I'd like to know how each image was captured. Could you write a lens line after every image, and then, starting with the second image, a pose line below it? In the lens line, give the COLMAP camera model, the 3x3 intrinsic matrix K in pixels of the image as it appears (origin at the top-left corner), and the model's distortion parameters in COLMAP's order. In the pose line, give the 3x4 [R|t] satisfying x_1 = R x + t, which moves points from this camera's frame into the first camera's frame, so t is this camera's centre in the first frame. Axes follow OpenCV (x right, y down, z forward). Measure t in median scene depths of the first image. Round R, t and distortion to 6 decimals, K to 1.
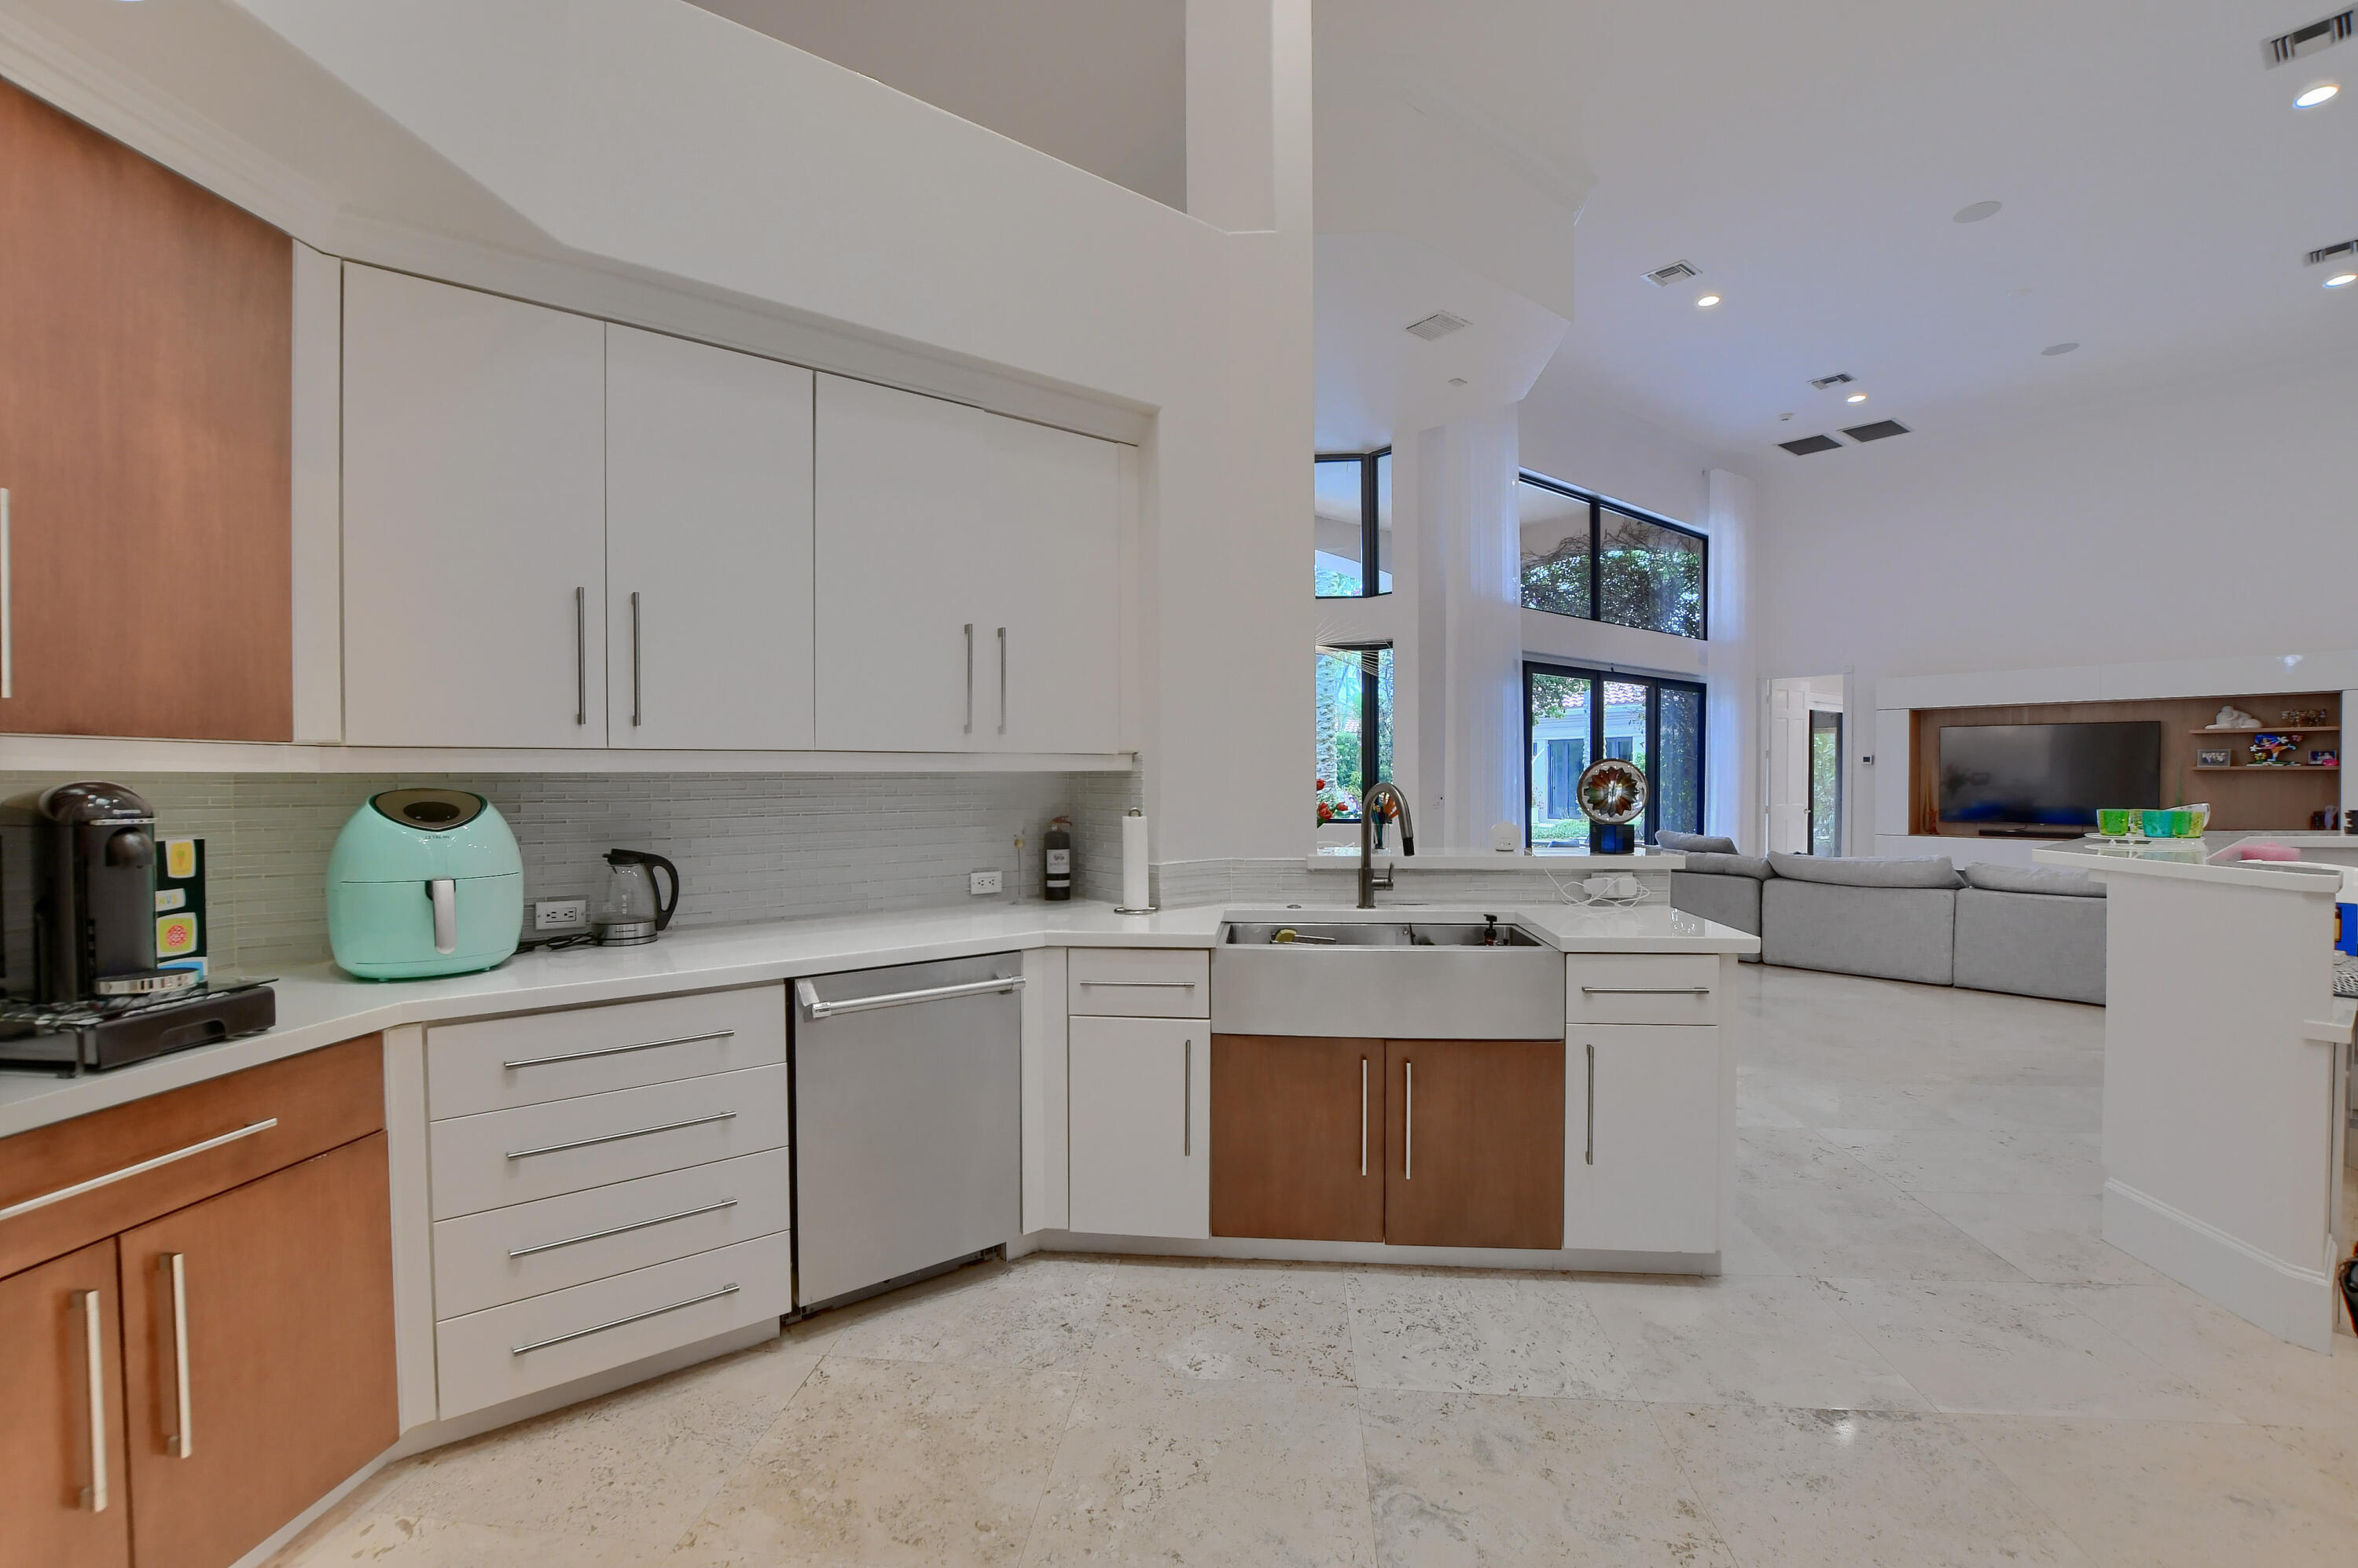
lens RADIAL K [[1043.1, 0, 1175.2], [0, 1043.1, 785.2], [0, 0, 1]] dist [-0.012620, -0.000177]
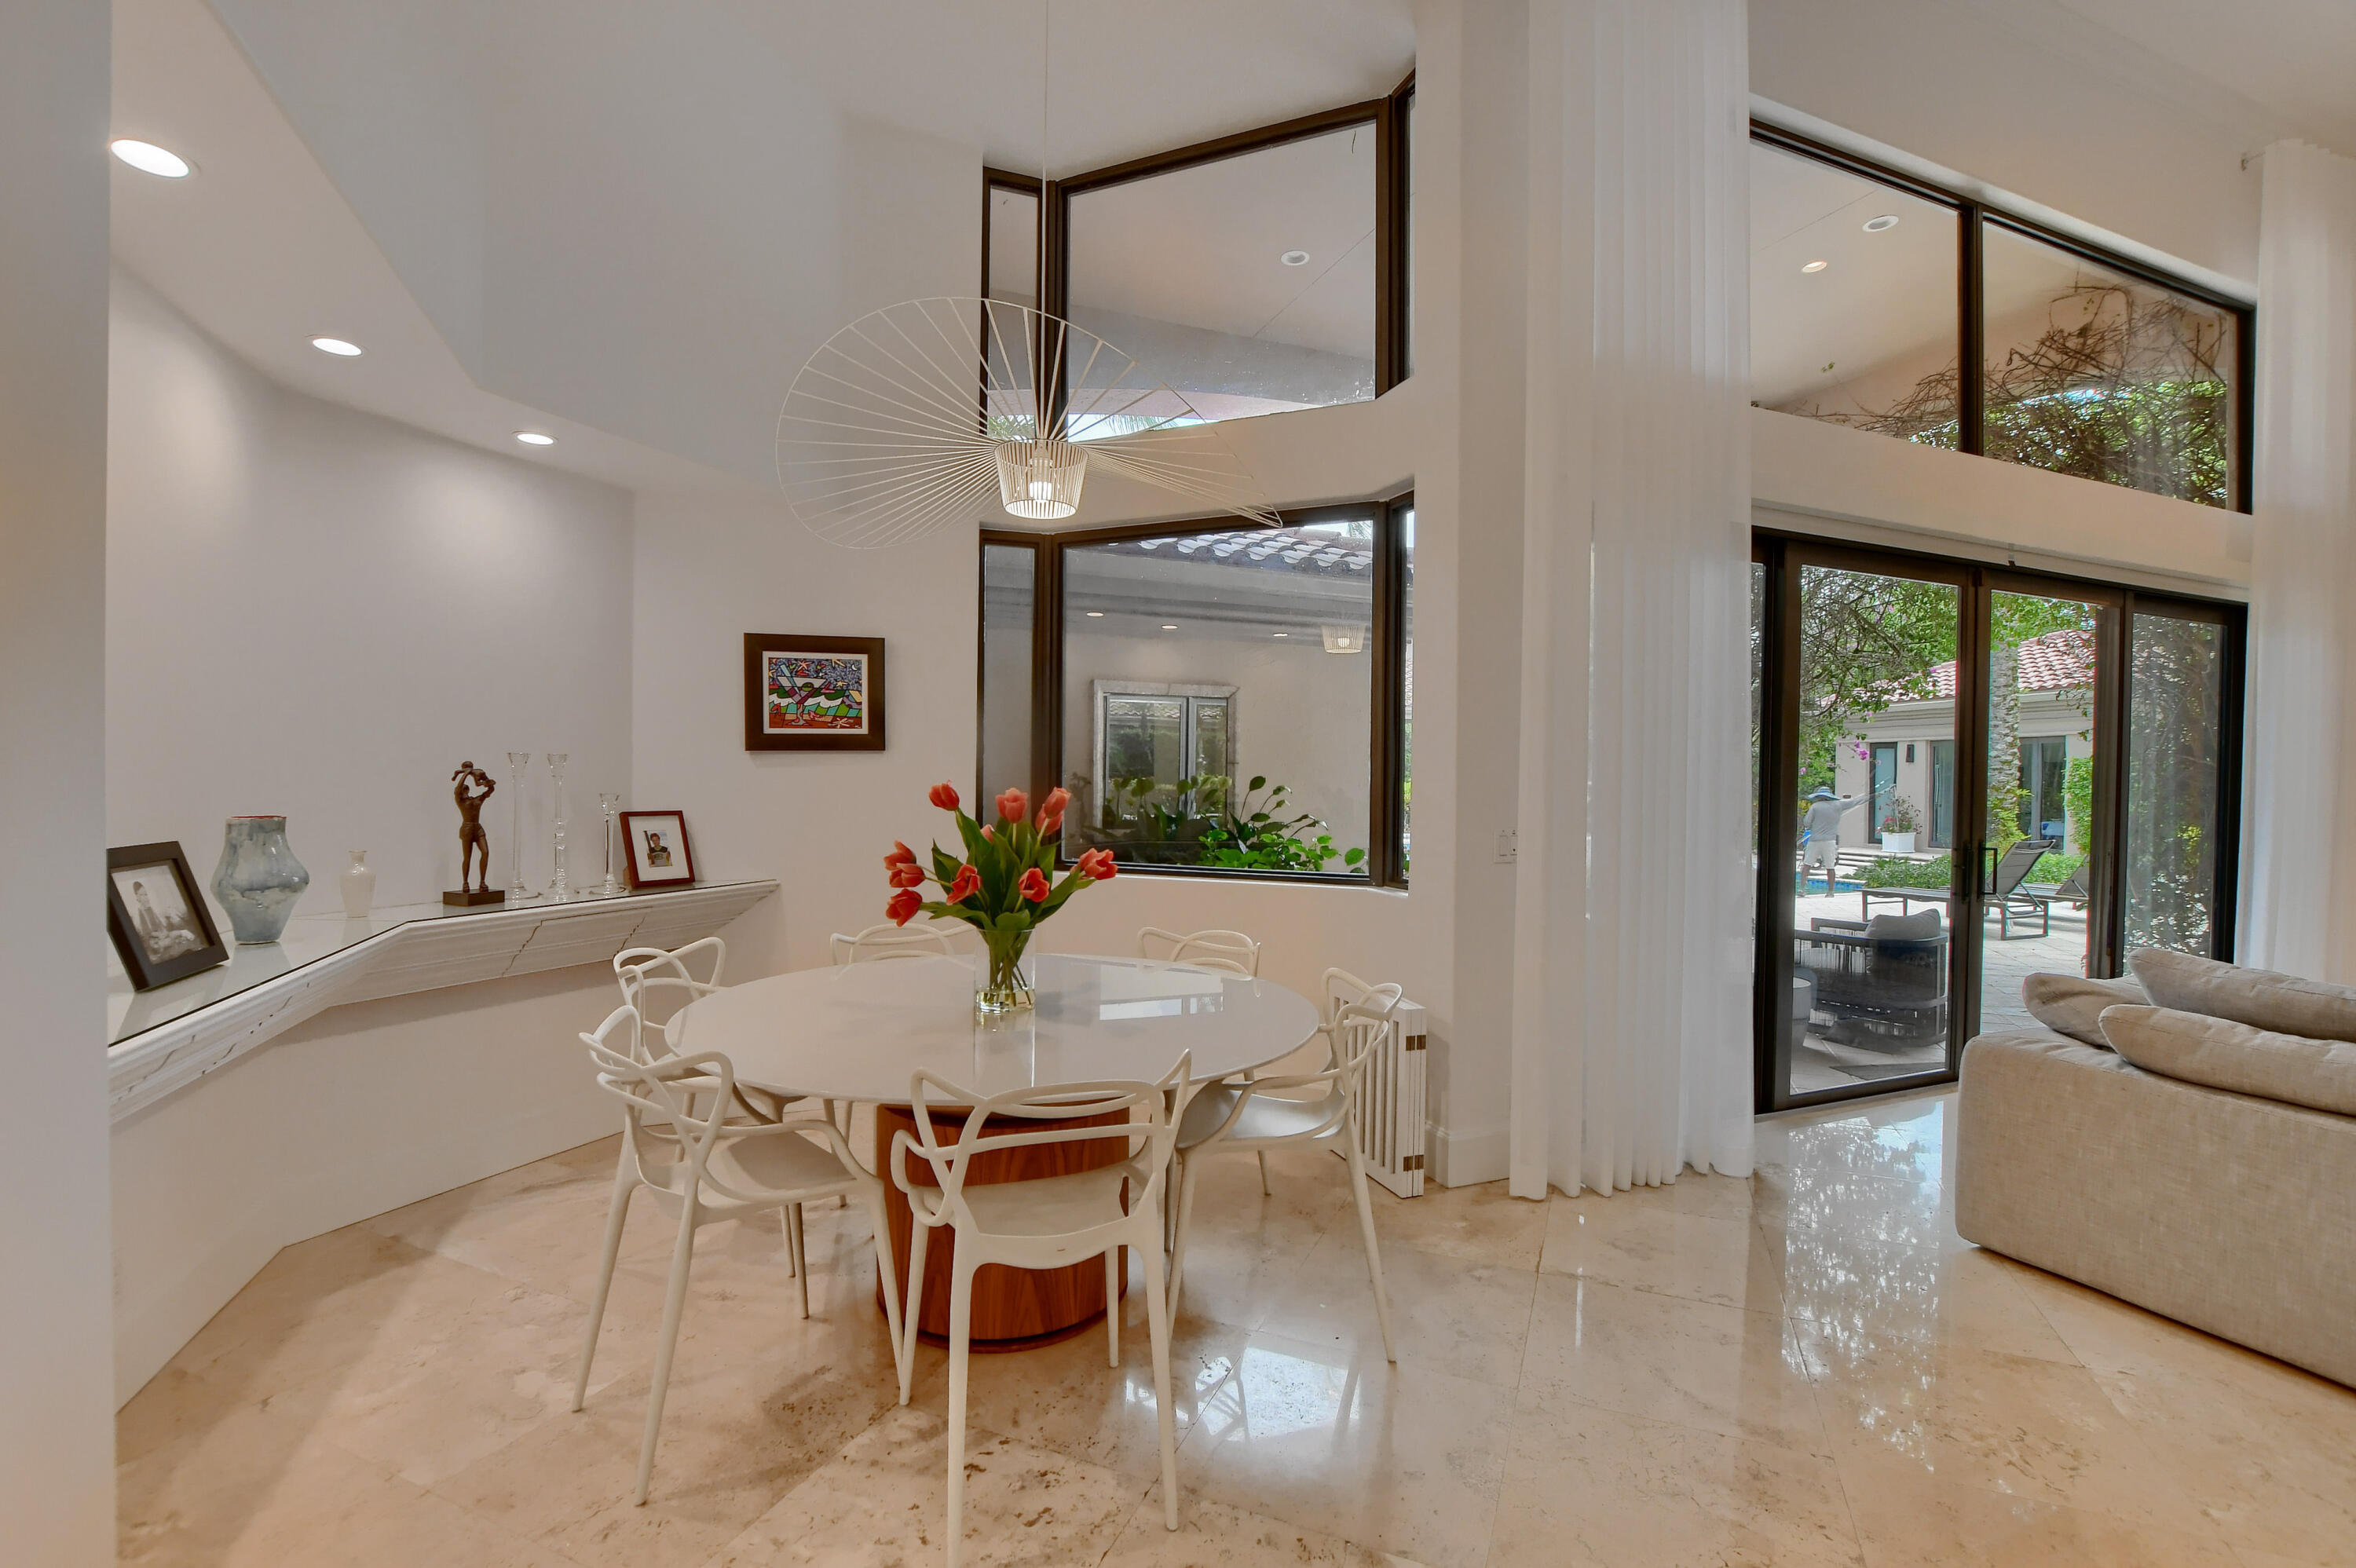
lens RADIAL K [[1042.1, 0, 1174.0], [0, 1042.1, 793.4], [0, 0, 1]] dist [-0.012620, -0.000177]
pose [[0.953099, 0.020419, -0.301968, 0.224618], [-0.020341, 0.999787, 0.003403, -0.002051], [0.301973, 0.002899, 0.953312, 0.485764]]
